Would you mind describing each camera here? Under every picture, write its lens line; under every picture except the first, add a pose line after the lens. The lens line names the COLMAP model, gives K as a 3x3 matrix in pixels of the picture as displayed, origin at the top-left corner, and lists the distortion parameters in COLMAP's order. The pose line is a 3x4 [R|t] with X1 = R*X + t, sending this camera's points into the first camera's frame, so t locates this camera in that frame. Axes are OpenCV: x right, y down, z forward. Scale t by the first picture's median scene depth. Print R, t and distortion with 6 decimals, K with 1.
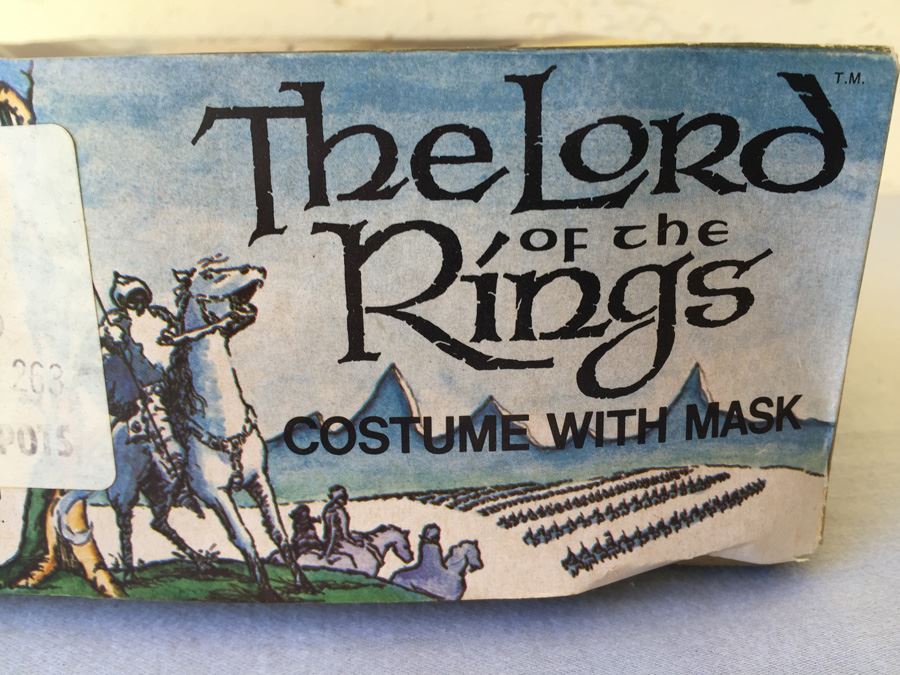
lens RADIAL K [[788.1, 0, 449.2], [0, 788.1, 336.3], [0, 0, 1]] dist [0.076095, -0.159247]
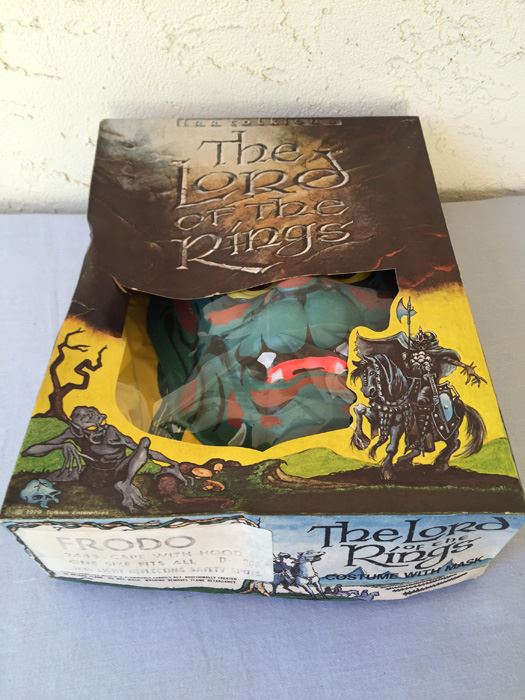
lens RADIAL K [[612.9, 0, 262.5], [0, 612.9, 350.0], [0, 0, 1]] dist [0.076095, -0.159247]
pose [[0.999934, 0.005165, -0.010301, -0.456918], [0.001215, 0.841702, 0.539941, -2.122924], [0.011459, -0.539918, 0.841640, -0.701039]]
